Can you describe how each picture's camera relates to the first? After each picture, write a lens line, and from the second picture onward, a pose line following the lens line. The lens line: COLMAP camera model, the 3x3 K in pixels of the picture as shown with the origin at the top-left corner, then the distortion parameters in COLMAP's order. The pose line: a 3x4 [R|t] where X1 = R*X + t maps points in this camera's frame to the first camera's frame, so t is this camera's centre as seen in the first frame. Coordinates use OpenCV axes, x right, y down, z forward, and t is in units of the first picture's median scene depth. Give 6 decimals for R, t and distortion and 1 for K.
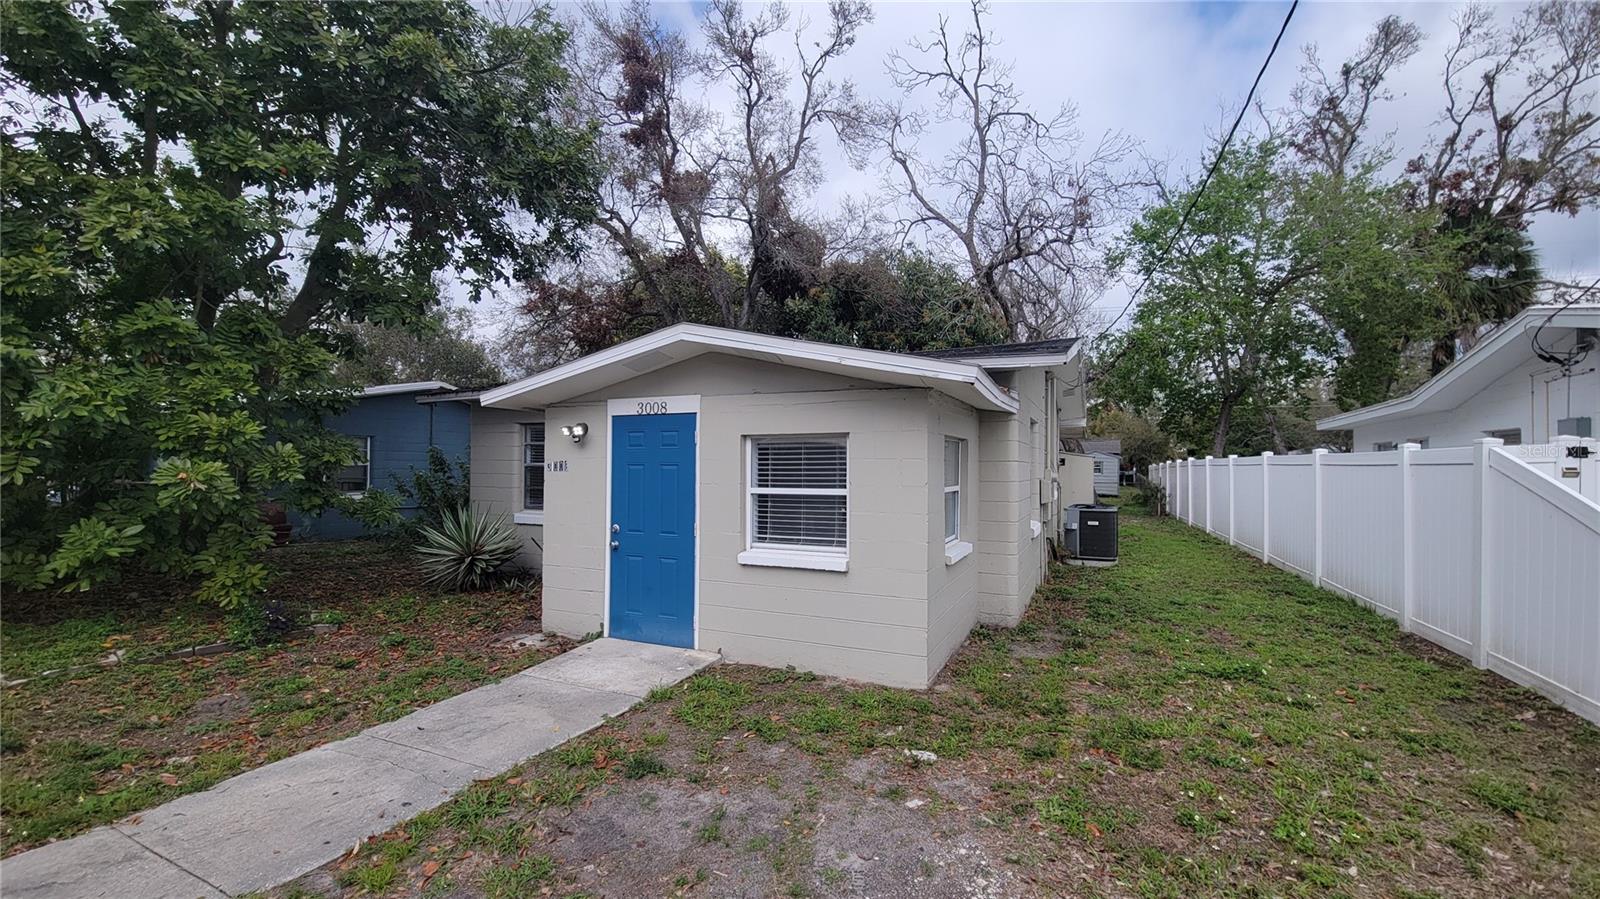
lens RADIAL K [[650.5, 0, 789.1], [0, 650.5, 459.2], [0, 0, 1]] dist [0.008909, -0.006523]
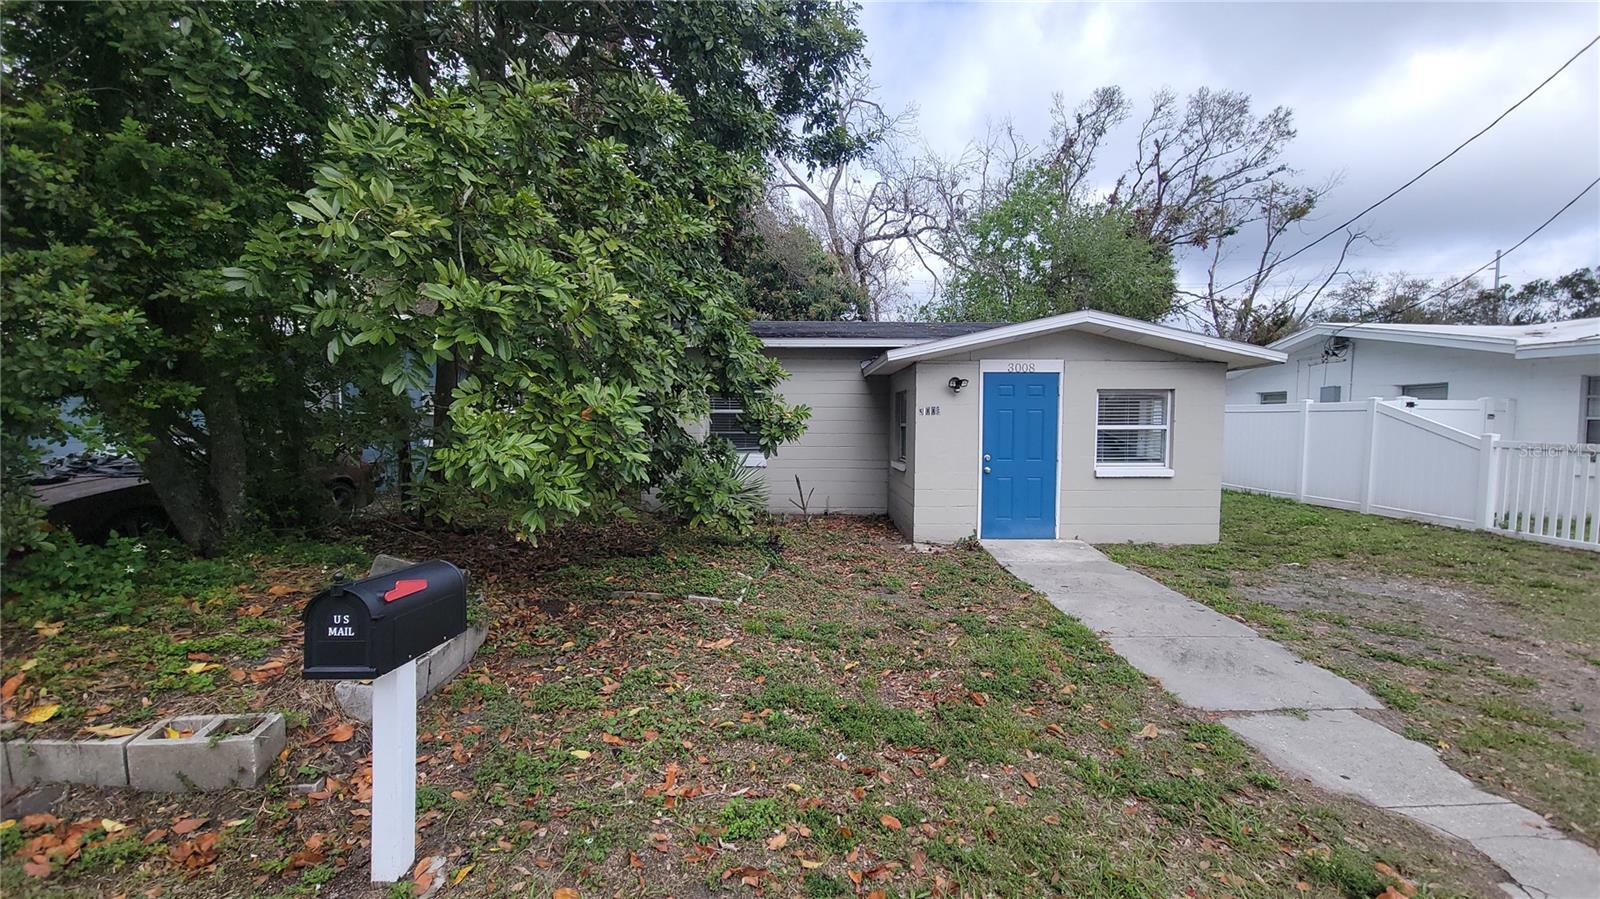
lens RADIAL K [[650.5, 0, 803.1], [0, 650.5, 457.0], [0, 0, 1]] dist [0.008909, -0.006523]
pose [[0.904471, -0.027449, 0.425651, -1.158891], [-0.002695, 0.997539, 0.070055, 0.012609], [-0.426526, -0.064510, 0.902172, -0.039392]]
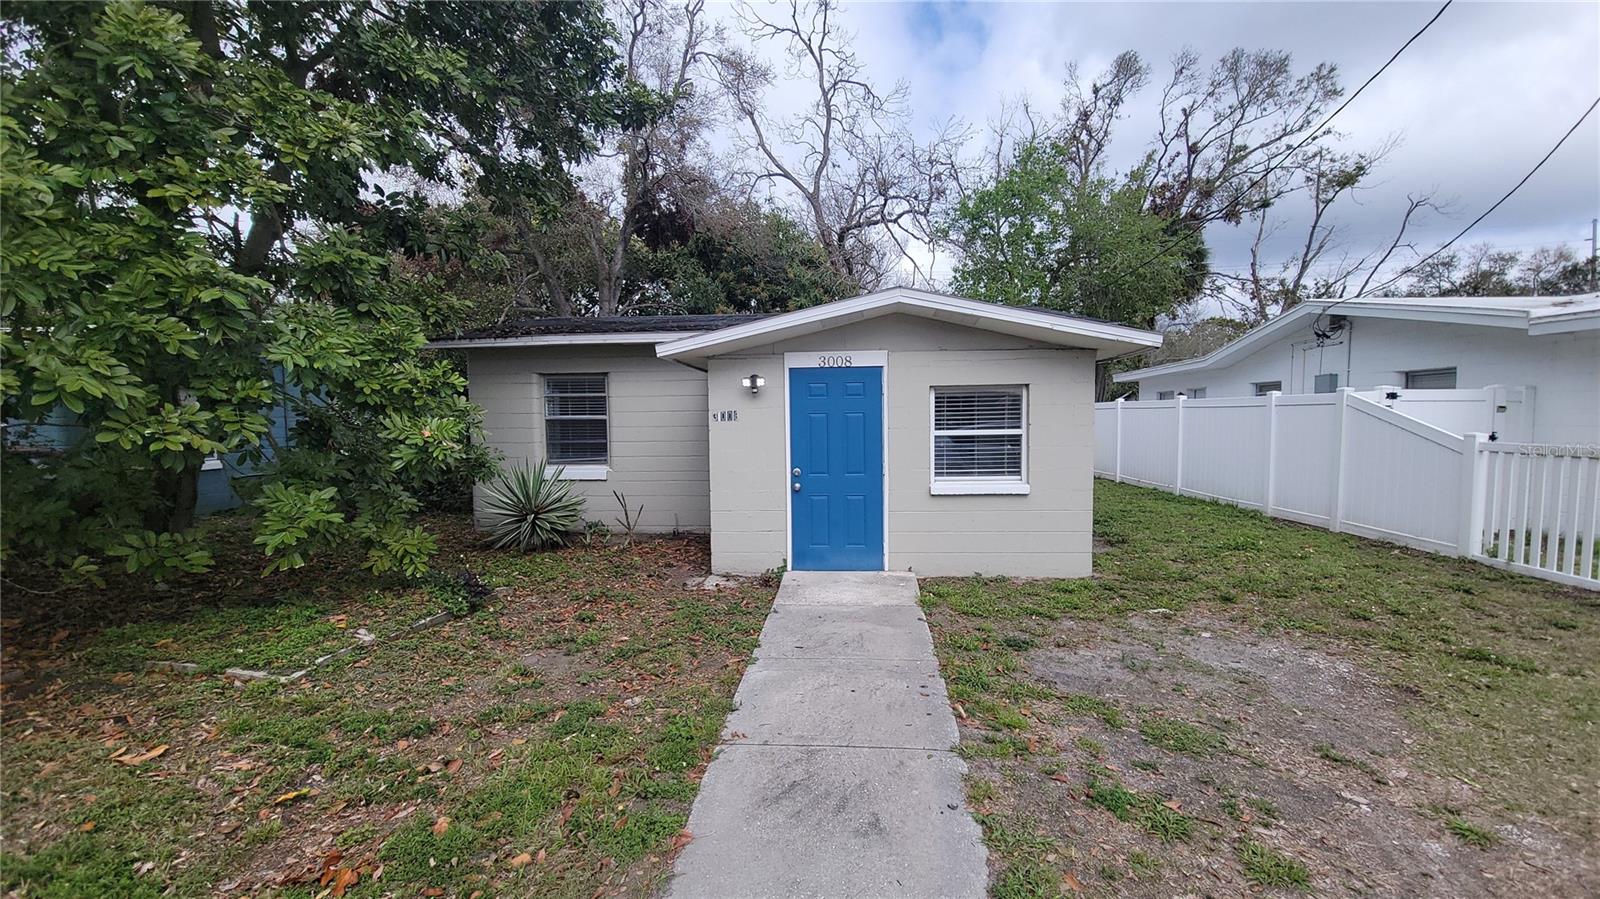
lens RADIAL K [[650.5, 0, 796.8], [0, 650.5, 460.0], [0, 0, 1]] dist [0.008909, -0.006523]
pose [[0.936453, -0.039957, 0.348510, -0.638645], [0.013489, 0.996858, 0.078046, 0.001112], [-0.350534, -0.068385, 0.934050, -0.019414]]
